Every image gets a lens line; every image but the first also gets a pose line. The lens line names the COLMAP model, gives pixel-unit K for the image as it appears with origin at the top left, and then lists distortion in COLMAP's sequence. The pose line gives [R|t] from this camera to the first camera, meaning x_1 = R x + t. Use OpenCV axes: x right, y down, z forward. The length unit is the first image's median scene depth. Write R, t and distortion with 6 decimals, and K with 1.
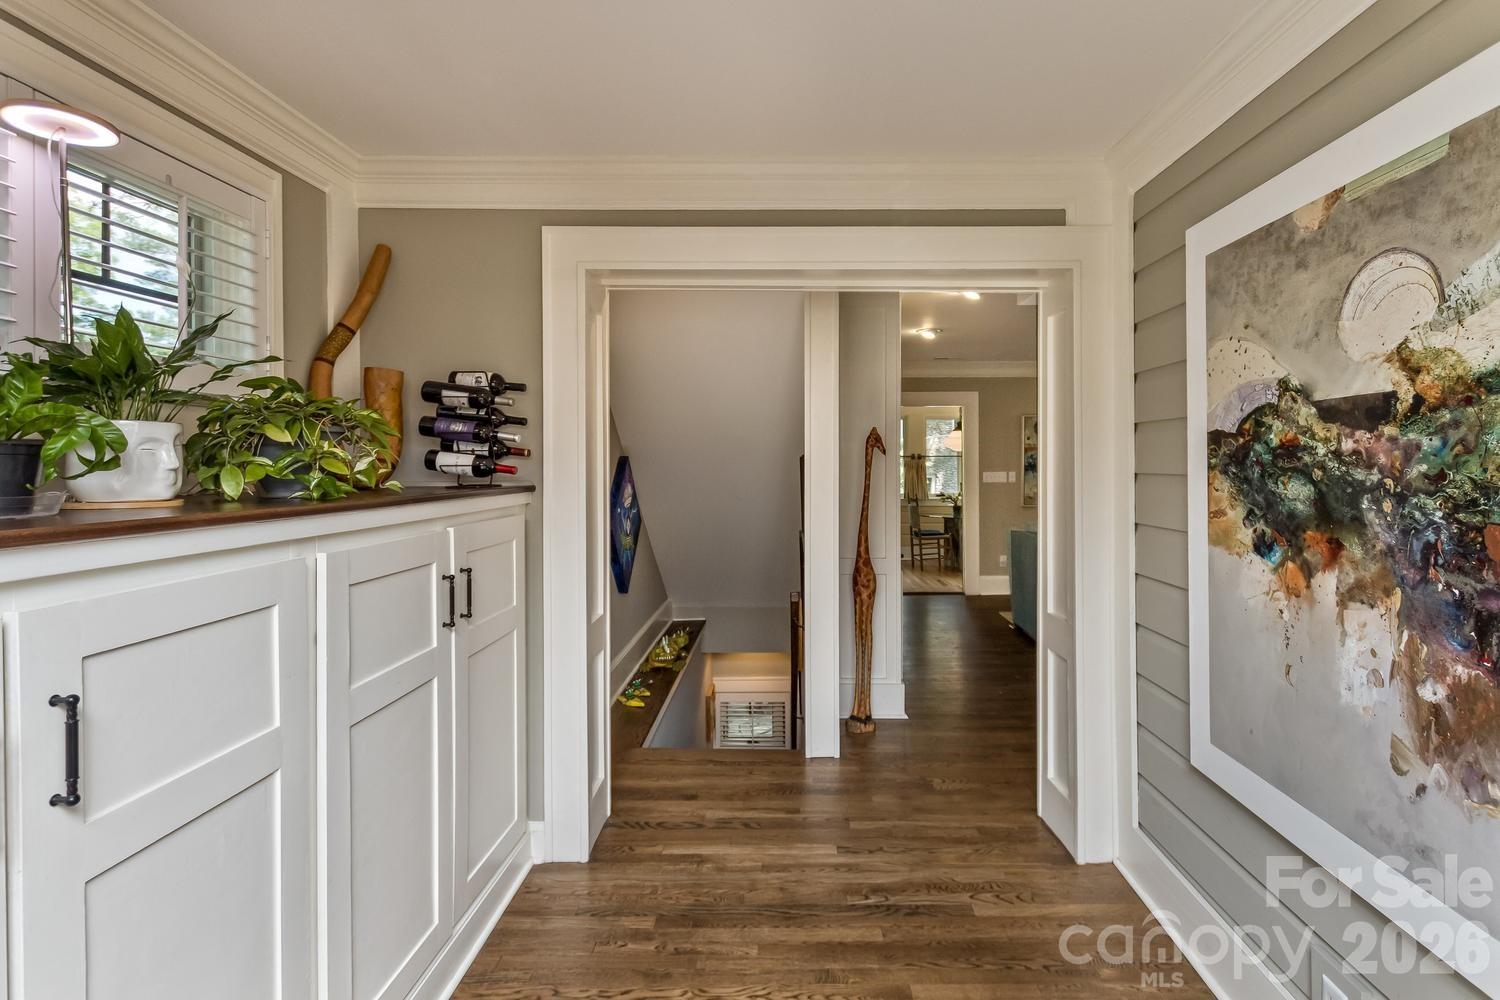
lens RADIAL K [[718.4, 0, 792.2], [0, 718.4, 464.4], [0, 0, 1]] dist [0.005327, -0.001678]
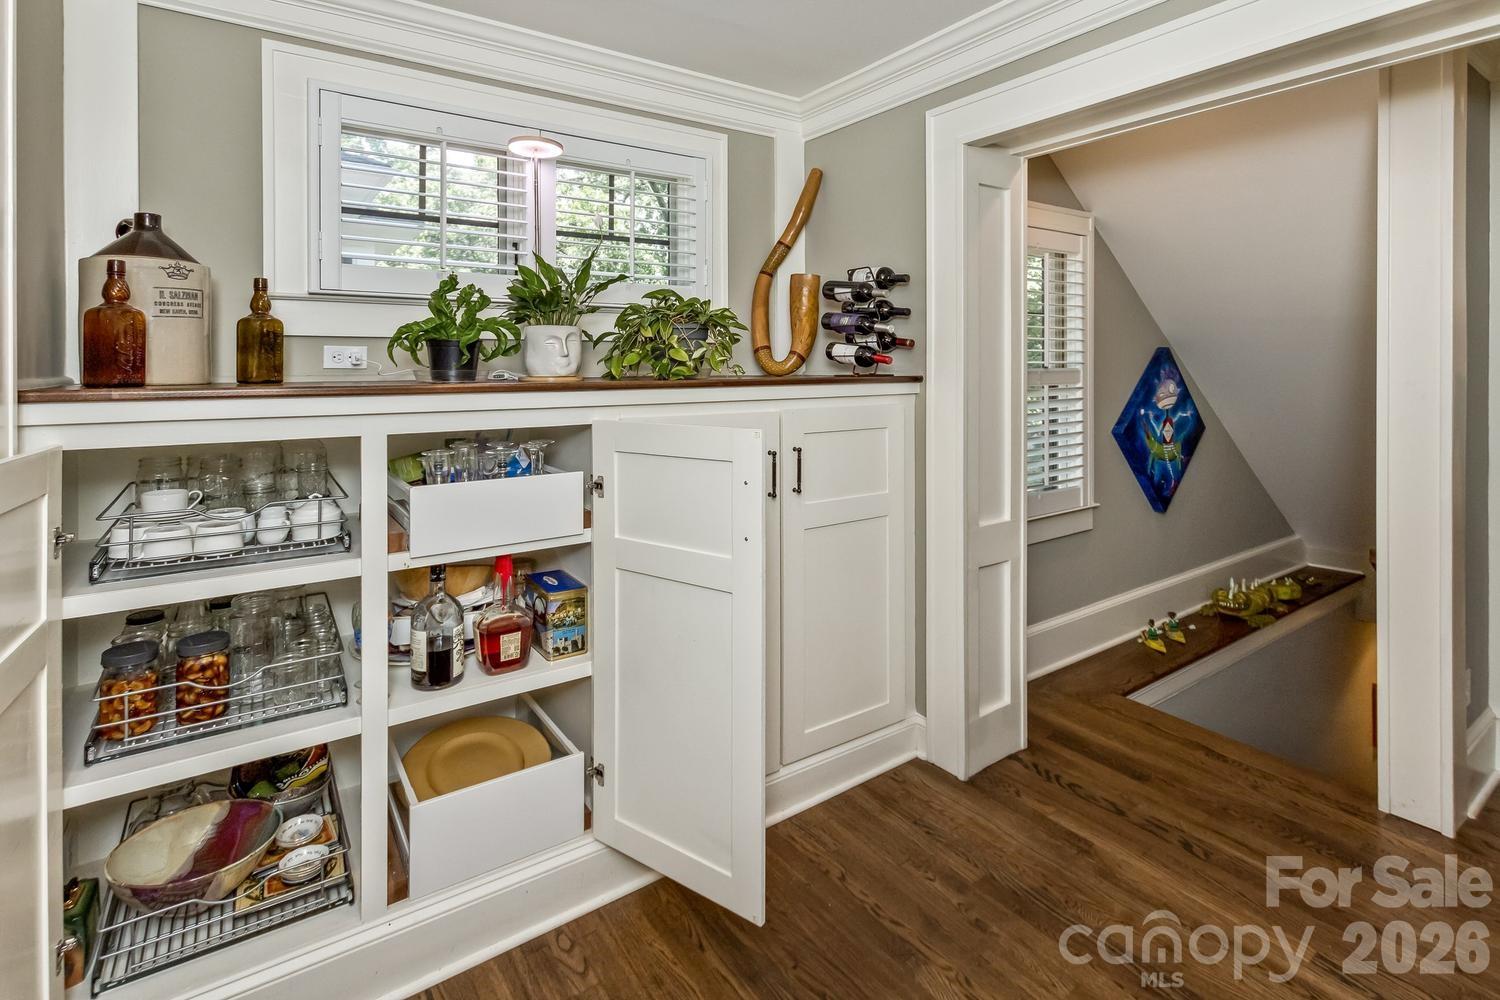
lens RADIAL K [[718.4, 0, 759.2], [0, 718.4, 359.6], [0, 0, 1]] dist [0.005327, -0.001678]
pose [[0.570185, -0.003309, -0.821510, 0.351968], [0.000028, 0.999992, -0.004009, 0.011258], [0.821516, 0.002263, 0.570181, 0.266839]]
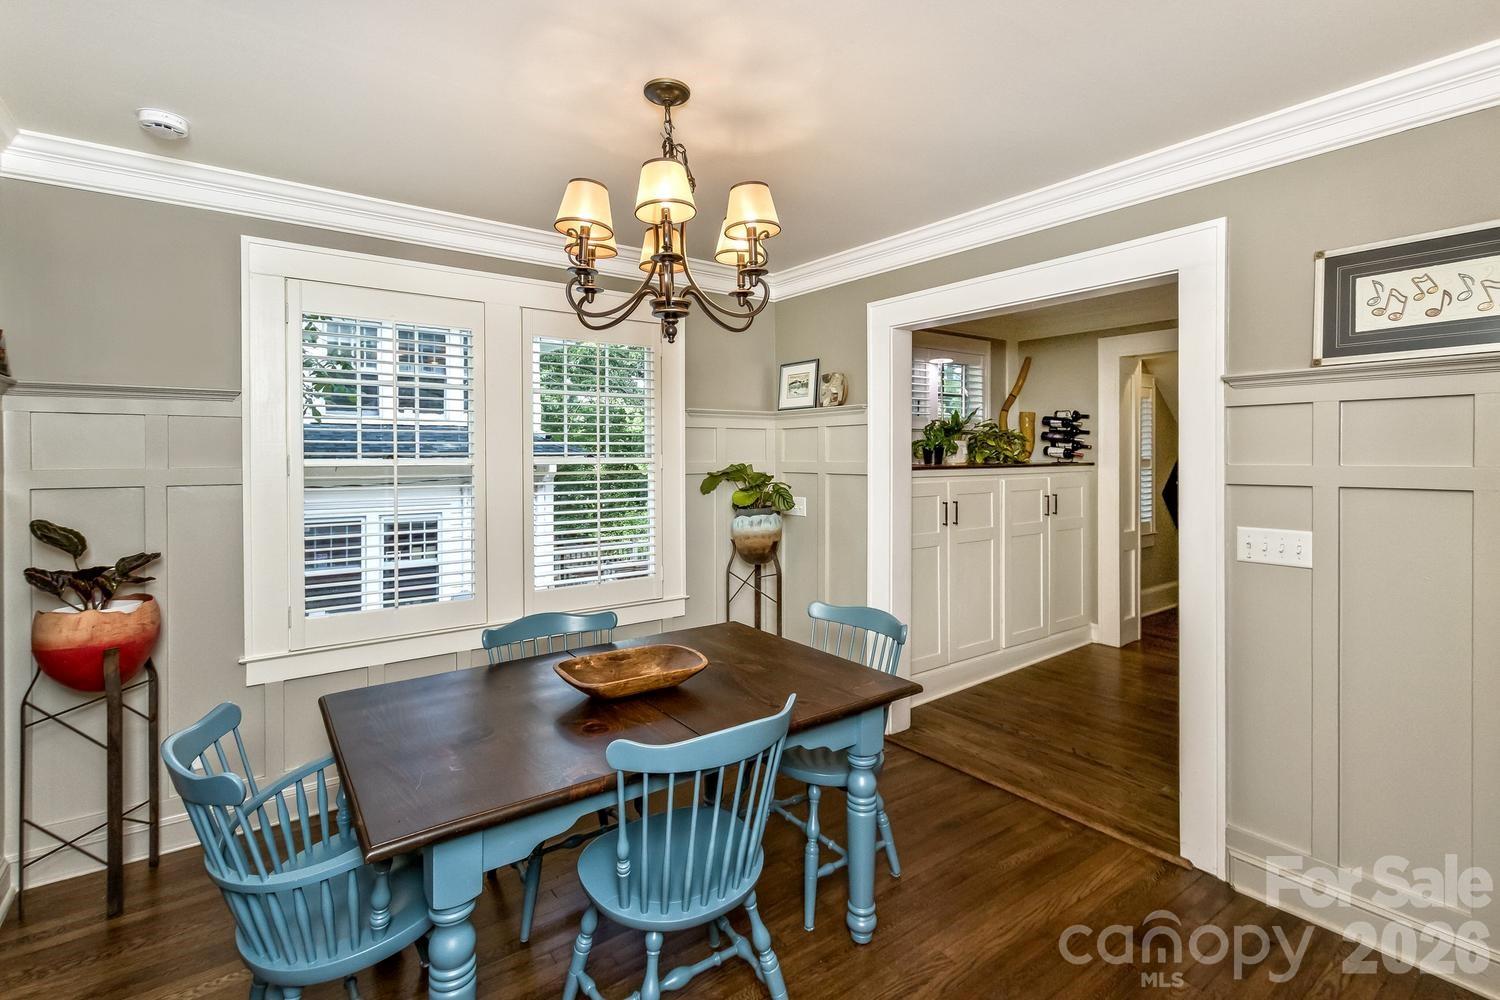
lens RADIAL K [[683.5, 0, 756.8], [0, 683.5, 464.1], [0, 0, 1]] dist [0.000307, -0.000025]
pose [[0.599859, 0.010988, -0.800030, 0.686958], [0.000559, 0.999900, 0.014152, 0.004830], [0.800106, -0.008937, 0.599792, -1.043502]]
